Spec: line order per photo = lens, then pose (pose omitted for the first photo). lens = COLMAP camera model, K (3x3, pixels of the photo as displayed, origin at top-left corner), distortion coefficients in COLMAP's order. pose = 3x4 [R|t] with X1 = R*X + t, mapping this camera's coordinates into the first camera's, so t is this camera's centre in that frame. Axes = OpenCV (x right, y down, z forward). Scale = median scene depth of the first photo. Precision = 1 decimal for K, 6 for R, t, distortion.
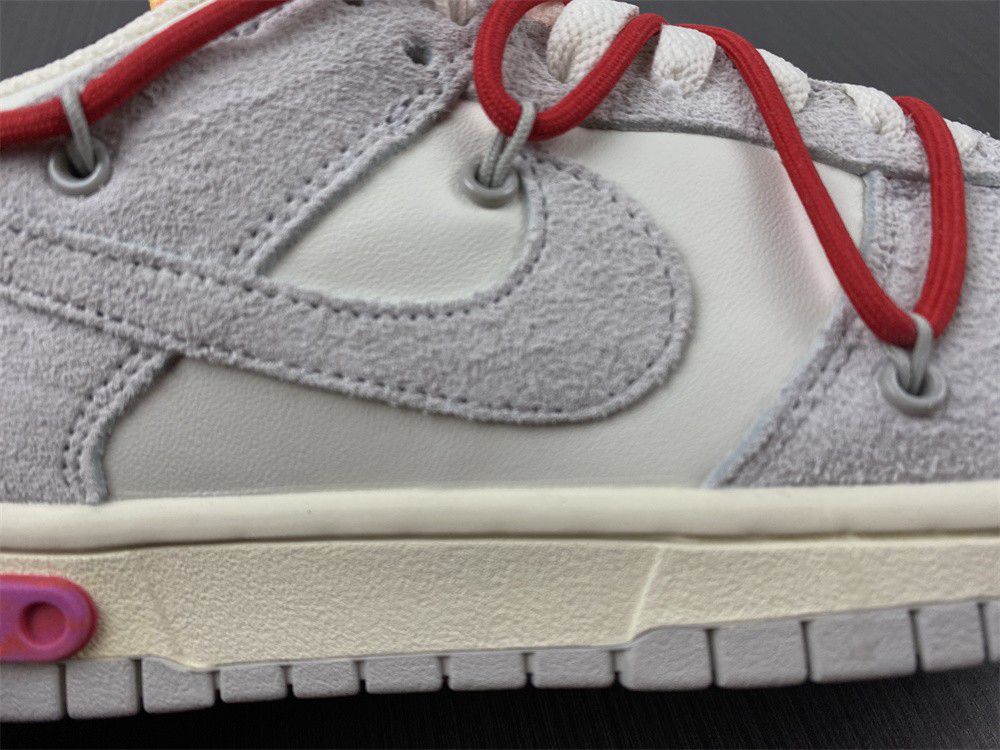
lens RADIAL K [[765.6, 0, 500.0], [0, 765.6, 375.0], [0, 0, 1]] dist [-0.109611, 0.076902]
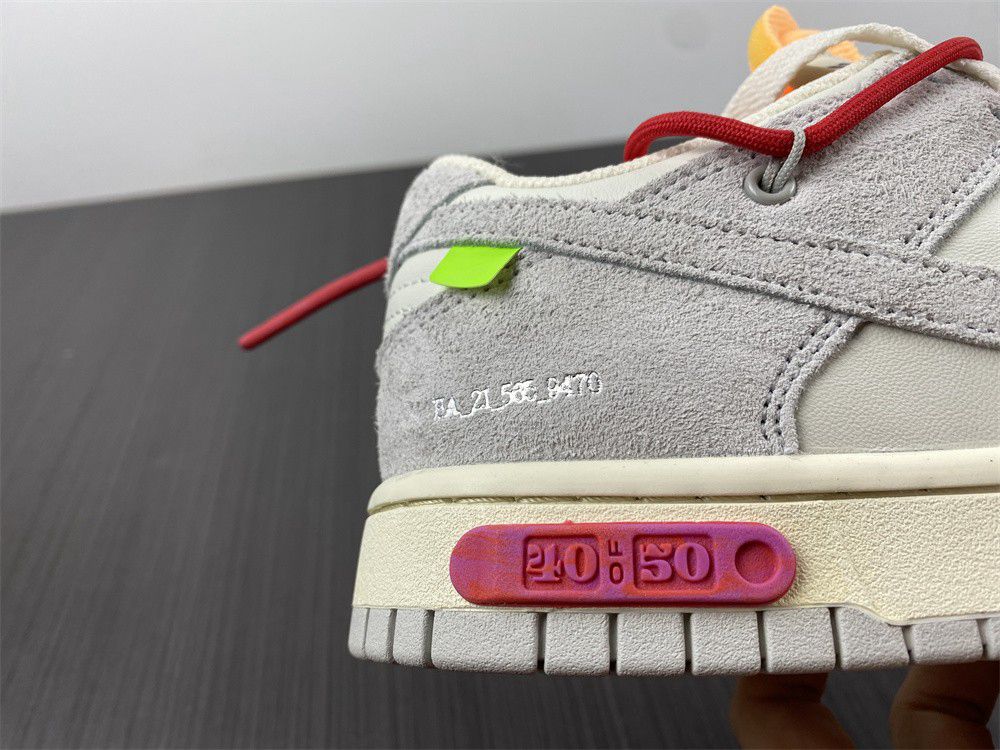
lens RADIAL K [[765.6, 0, 500.0], [0, 765.6, 375.0], [0, 0, 1]] dist [-0.109611, 0.076902]
pose [[0.981438, -0.040505, -0.187452, -0.782626], [-0.031527, 0.930066, -0.366036, 0.504605], [0.189169, 0.365152, 0.911526, -0.151149]]
